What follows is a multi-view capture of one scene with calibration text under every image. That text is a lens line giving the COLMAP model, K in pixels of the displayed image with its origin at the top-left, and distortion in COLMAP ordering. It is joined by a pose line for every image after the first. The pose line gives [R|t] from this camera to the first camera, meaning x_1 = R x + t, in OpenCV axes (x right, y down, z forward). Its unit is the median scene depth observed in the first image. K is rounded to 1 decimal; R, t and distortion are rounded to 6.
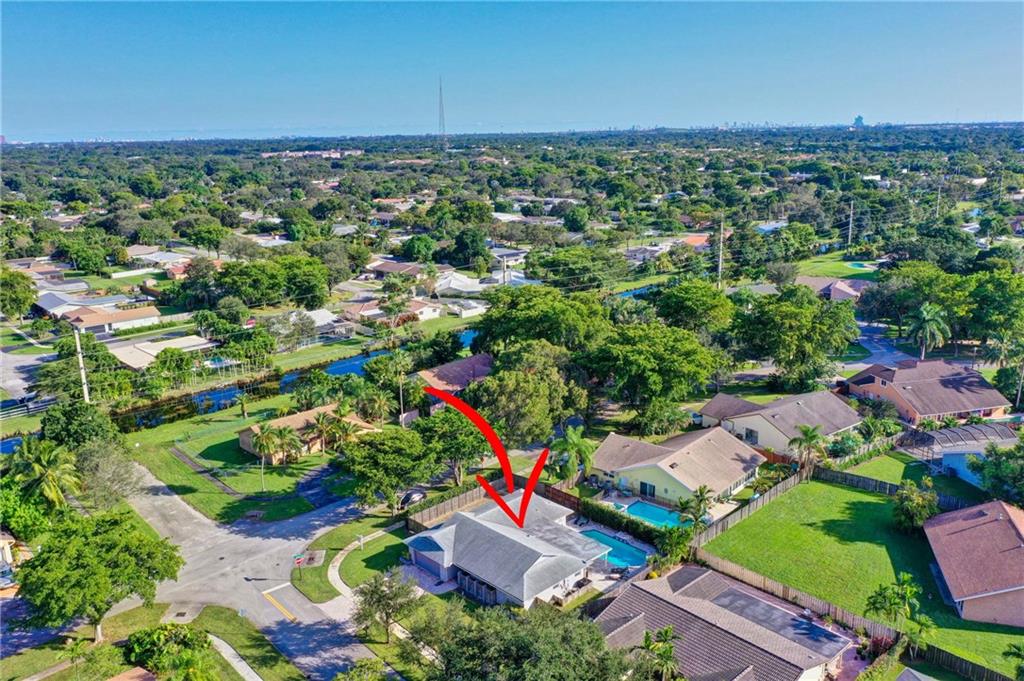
lens RADIAL K [[806.7, 0, 512.0], [0, 806.7, 340.5], [0, 0, 1]] dist [0.005702, 0.000597]
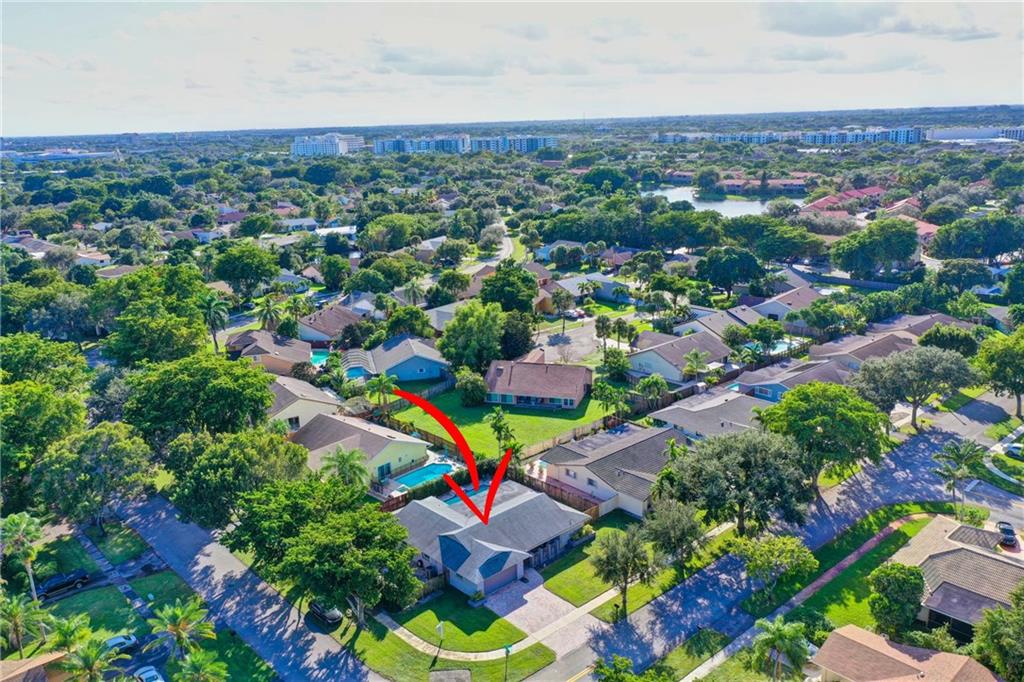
lens RADIAL K [[806.7, 0, 512.0], [0, 806.7, 341.0], [0, 0, 1]] dist [0.005702, 0.000597]
pose [[0.019992, -0.246406, 0.968960, -0.827346], [0.280557, 0.931597, 0.231116, -0.173845], [-0.959629, 0.267228, 0.087755, 0.718894]]
